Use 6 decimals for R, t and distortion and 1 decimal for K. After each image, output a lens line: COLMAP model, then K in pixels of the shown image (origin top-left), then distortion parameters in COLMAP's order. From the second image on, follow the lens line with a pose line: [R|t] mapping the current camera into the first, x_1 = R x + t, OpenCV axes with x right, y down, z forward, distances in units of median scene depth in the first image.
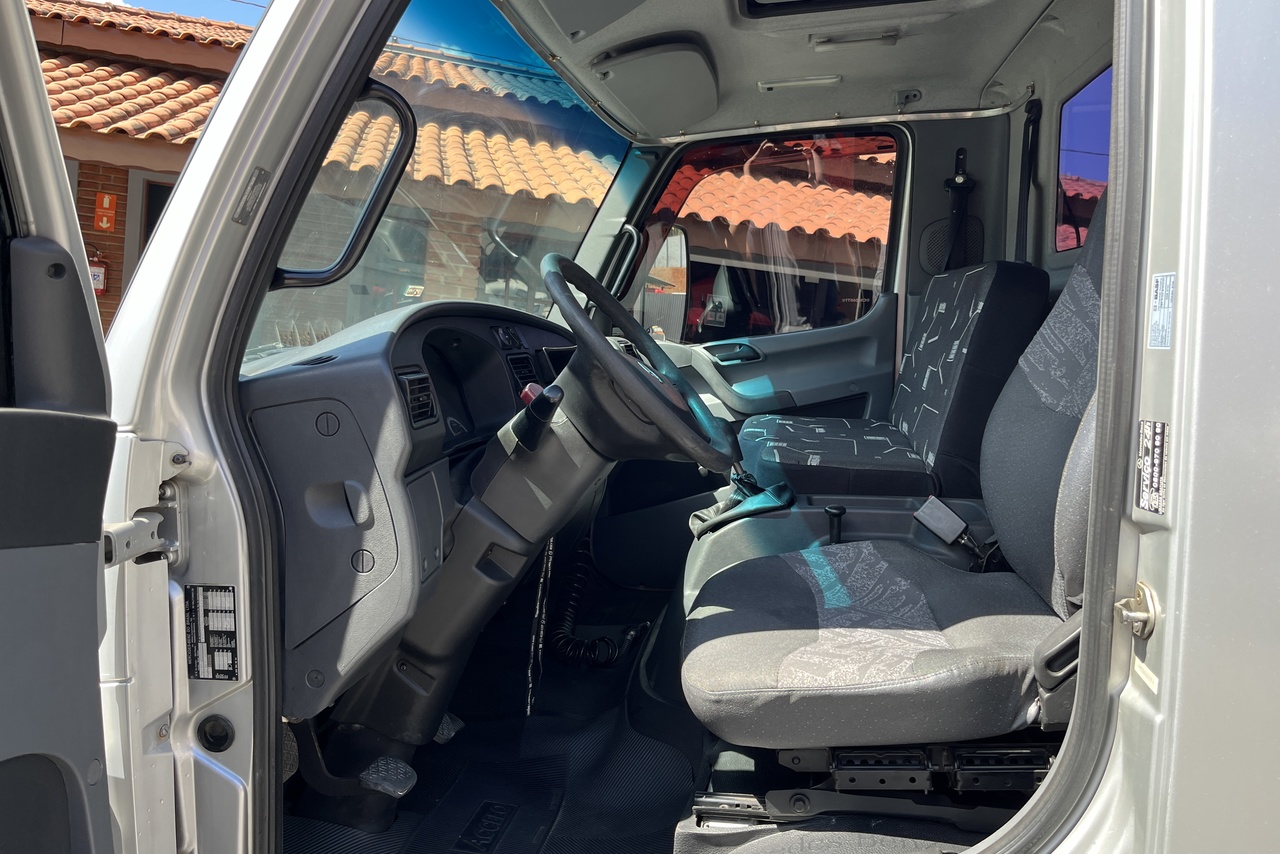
lens RADIAL K [[983.2, 0, 647.3], [0, 983.2, 406.3], [0, 0, 1]] dist [0.075518, -0.128033]
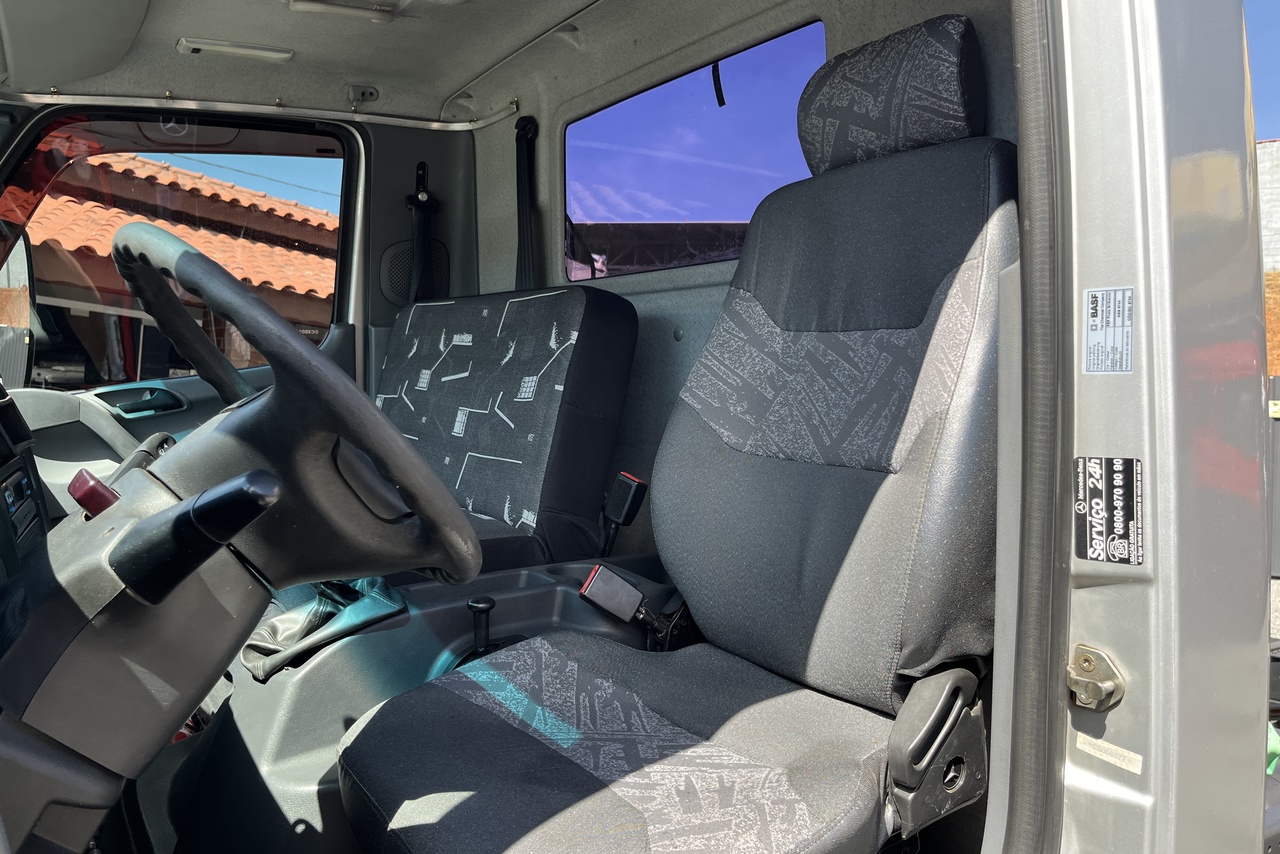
lens RADIAL K [[983.2, 0, 647.3], [0, 983.2, 406.3], [0, 0, 1]] dist [0.075518, -0.128033]
pose [[0.749730, -0.039229, 0.660580, -0.216441], [0.066153, 0.997684, -0.015832, -0.025373], [-0.658428, 0.055569, 0.750589, 0.366069]]
